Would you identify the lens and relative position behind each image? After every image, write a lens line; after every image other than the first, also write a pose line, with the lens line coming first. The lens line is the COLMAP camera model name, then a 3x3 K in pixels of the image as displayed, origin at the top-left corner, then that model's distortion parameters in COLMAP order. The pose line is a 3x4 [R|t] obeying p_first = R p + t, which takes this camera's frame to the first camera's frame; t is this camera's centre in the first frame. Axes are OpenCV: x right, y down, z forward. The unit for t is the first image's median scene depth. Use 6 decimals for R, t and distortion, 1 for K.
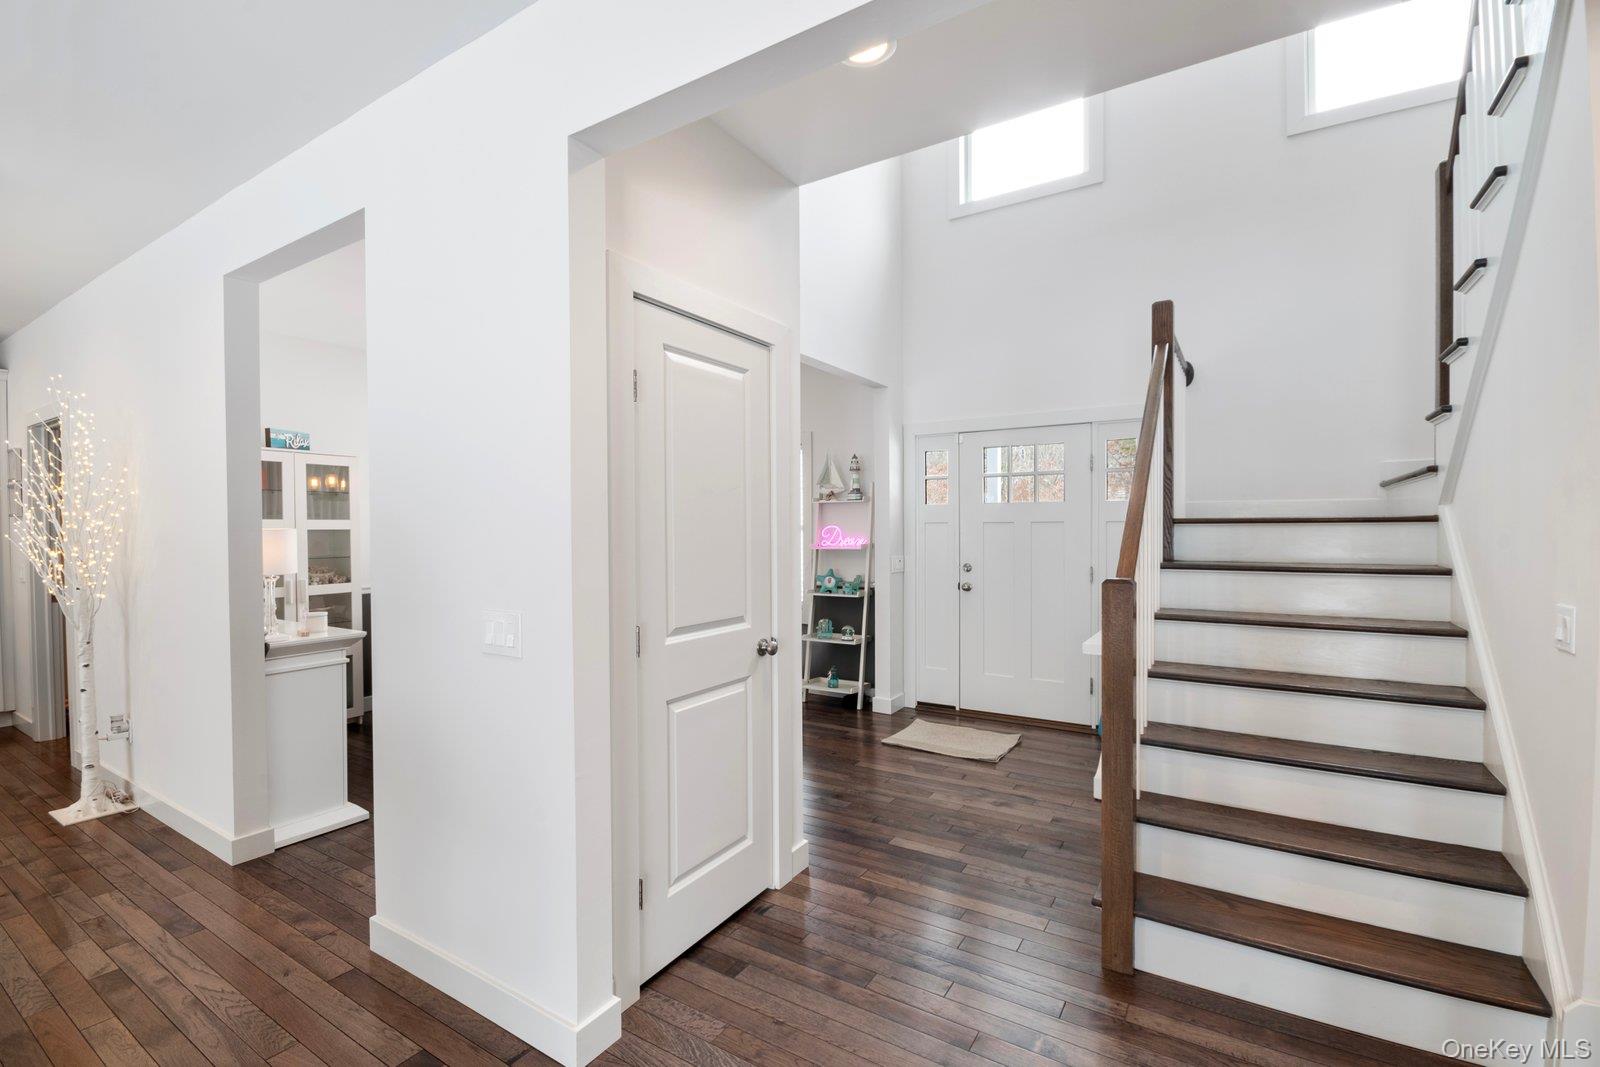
lens RADIAL K [[704.4, 0, 806.8], [0, 704.4, 537.4], [0, 0, 1]] dist [-0.009697, -0.000338]
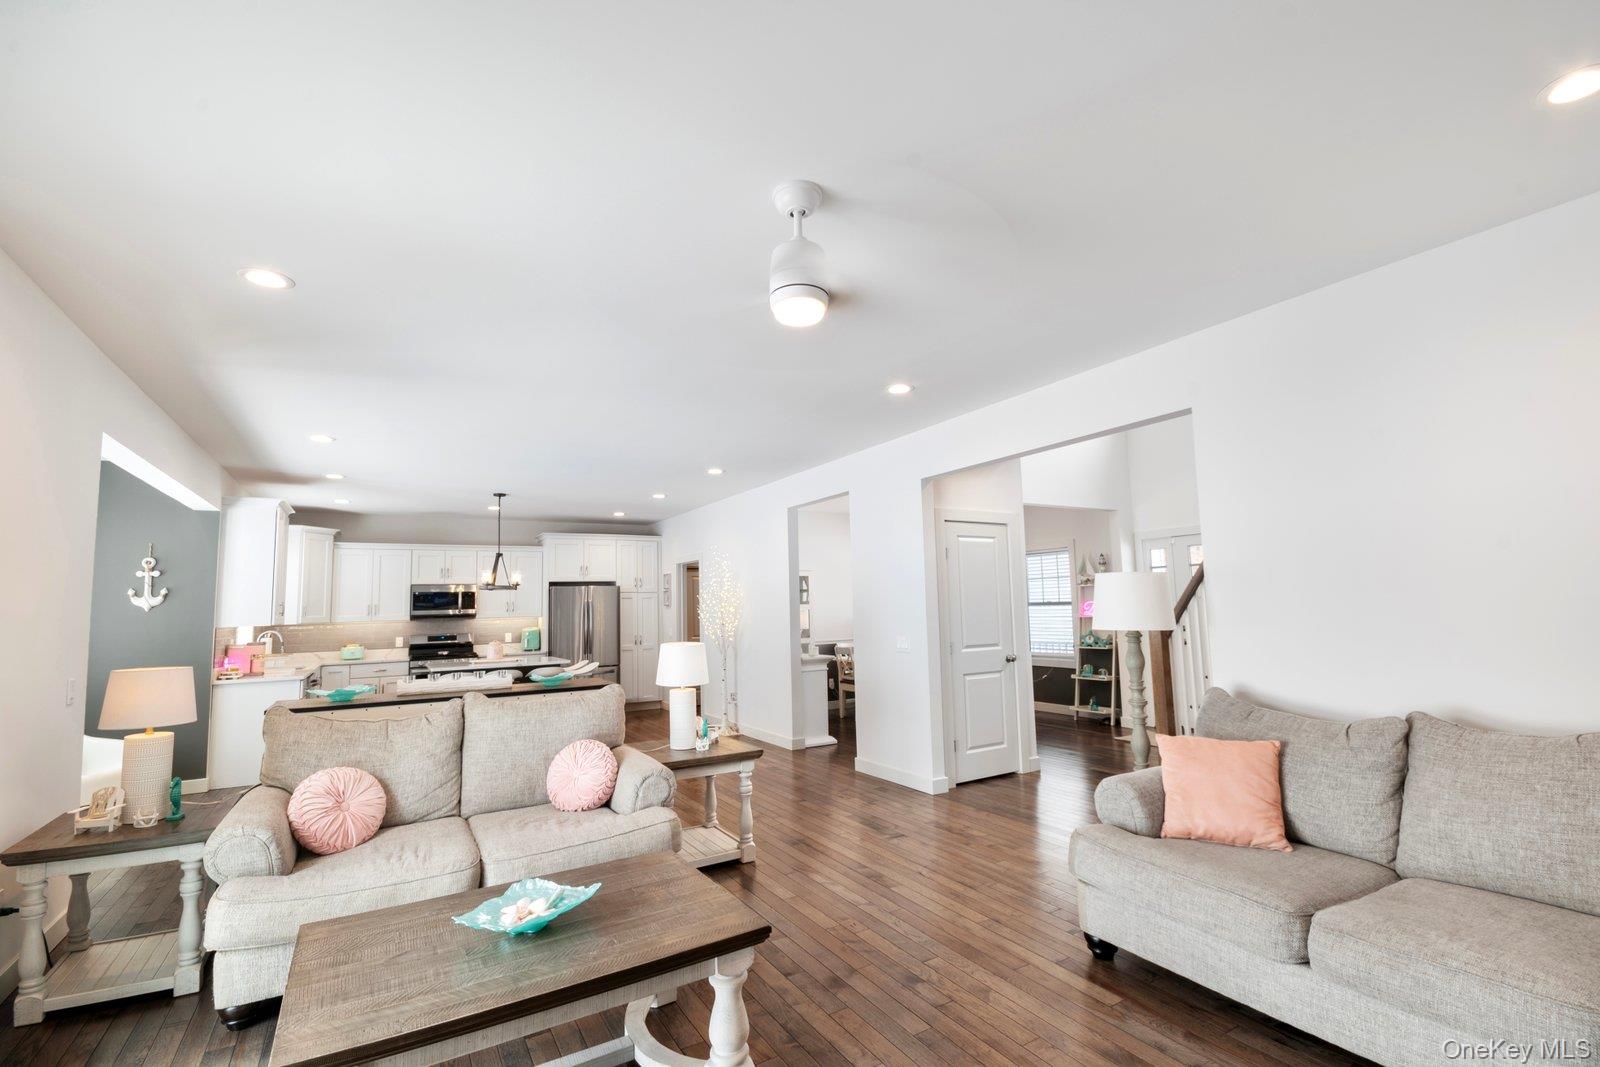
lens RADIAL K [[704.4, 0, 816.5], [0, 704.4, 539.7], [0, 0, 1]] dist [-0.009697, -0.000338]
pose [[0.894913, -0.060237, -0.442156, 0.194971], [0.013824, 0.994114, -0.107453, 0.005885], [0.446026, 0.090049, 0.890479, -0.629277]]
